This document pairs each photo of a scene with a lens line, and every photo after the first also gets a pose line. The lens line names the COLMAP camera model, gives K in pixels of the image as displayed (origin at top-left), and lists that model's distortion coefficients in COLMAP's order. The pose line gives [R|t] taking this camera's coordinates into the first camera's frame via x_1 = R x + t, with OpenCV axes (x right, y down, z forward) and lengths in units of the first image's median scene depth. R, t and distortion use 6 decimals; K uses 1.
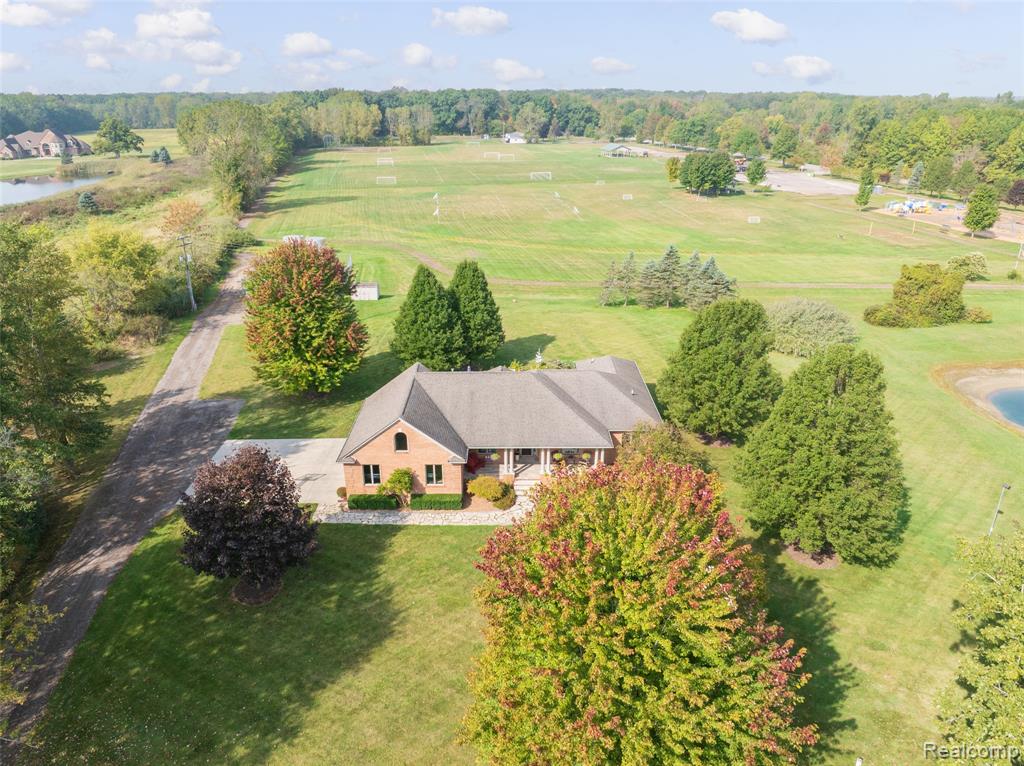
lens RADIAL K [[720.3, 0, 513.1], [0, 720.3, 381.4], [0, 0, 1]] dist [-0.037602, -0.003950]
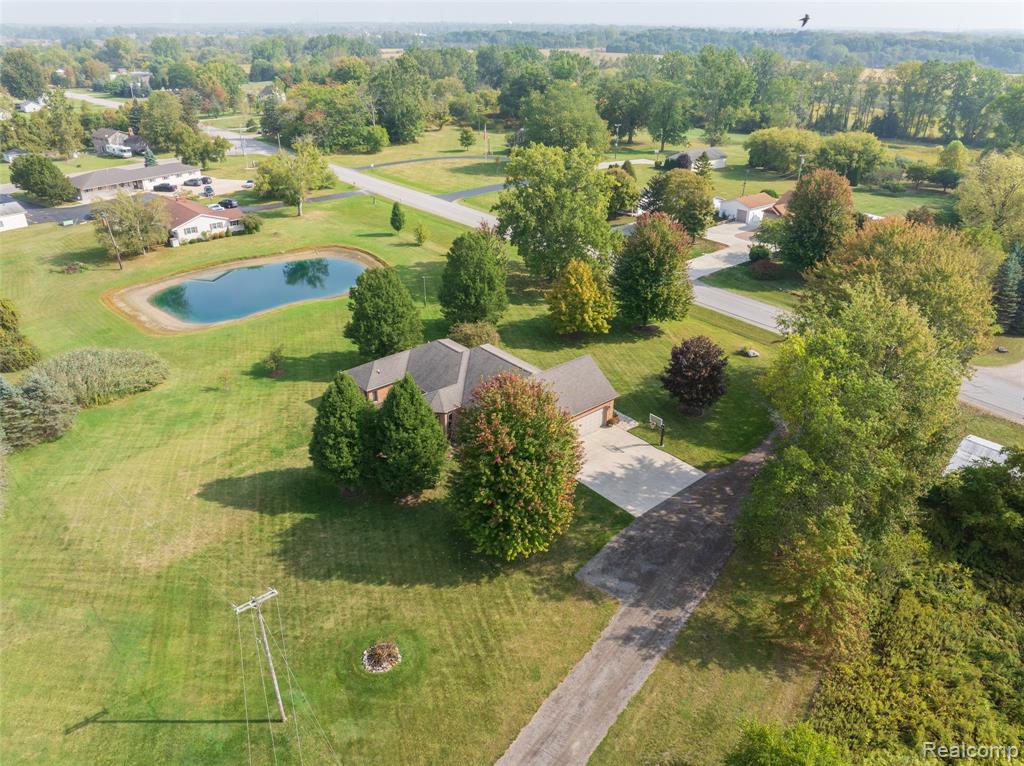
lens RADIAL K [[720.3, 0, 511.5], [0, 720.3, 379.8], [0, 0, 1]] dist [-0.037602, -0.003950]
pose [[-0.644723, -0.352868, 0.678098, -0.596022], [0.272392, 0.722796, 0.635113, -0.501758], [-0.714237, 0.594180, -0.369885, 0.906405]]
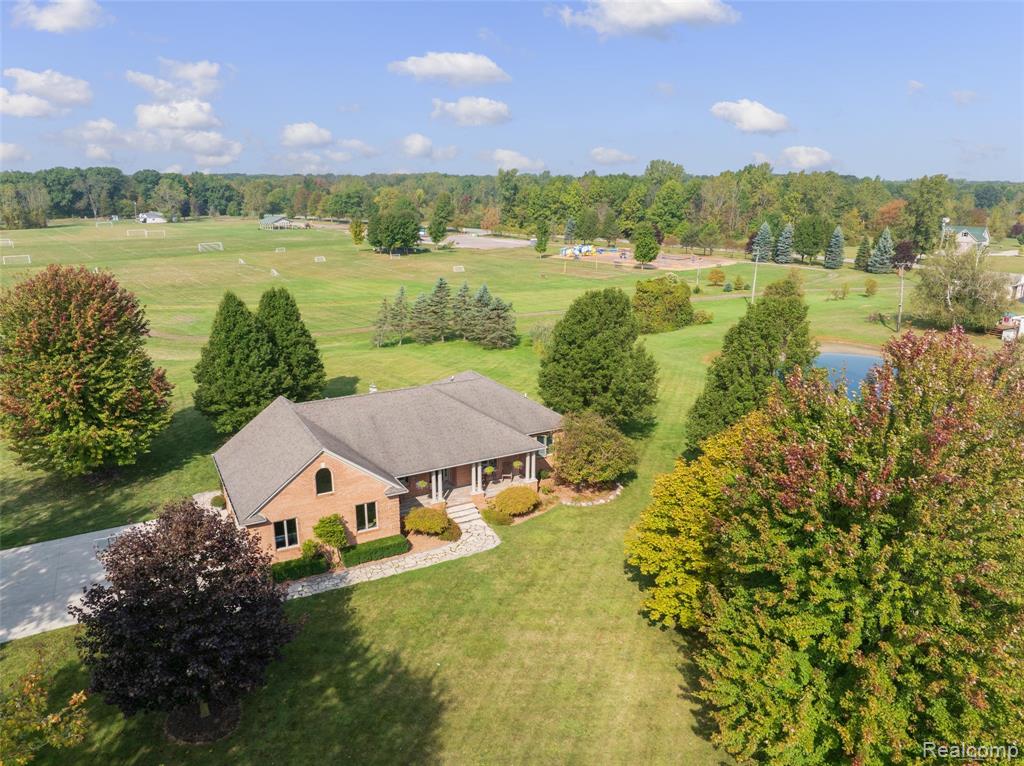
lens RADIAL K [[720.3, 0, 514.6], [0, 720.3, 383.9], [0, 0, 1]] dist [-0.037602, -0.003950]
pose [[0.879055, -0.125971, 0.459776, -0.168537], [0.174576, 0.982524, -0.064579, 0.035462], [-0.443606, 0.137034, 0.885684, 0.111341]]
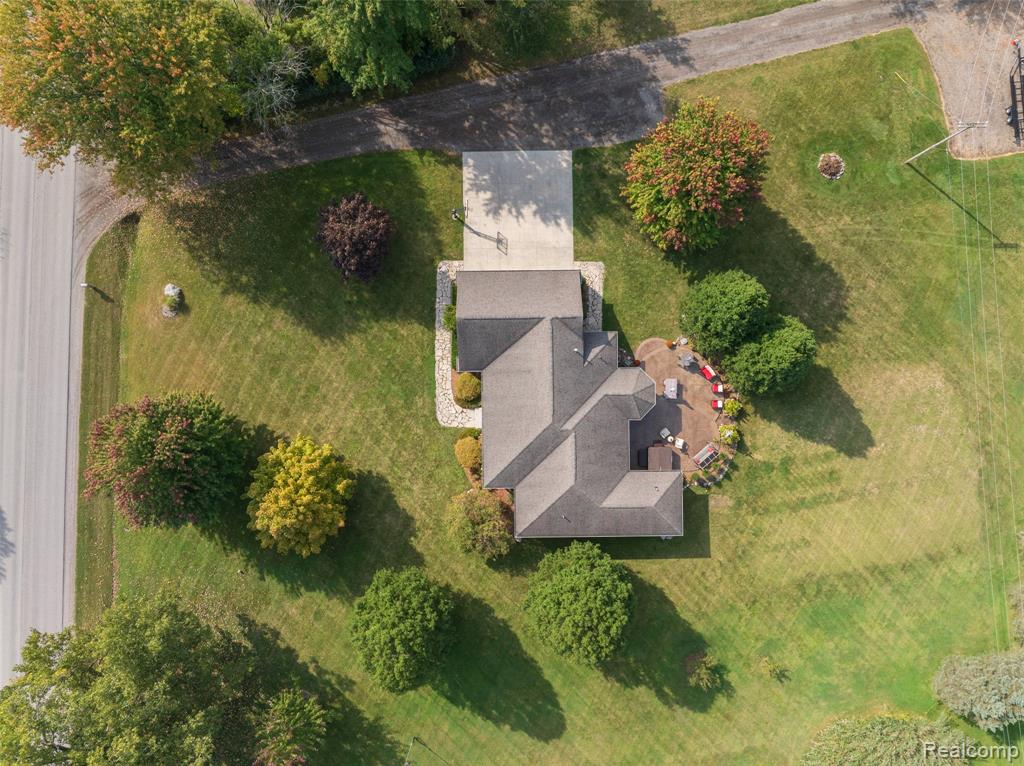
lens RADIAL K [[720.3, 0, 510.3], [0, 720.3, 384.4], [0, 0, 1]] dist [-0.037602, -0.003950]
pose [[0.005792, 0.999709, -0.023403, -0.006053], [-0.367871, 0.023892, 0.929570, -0.594640], [0.929859, 0.003225, 0.367902, 0.325456]]
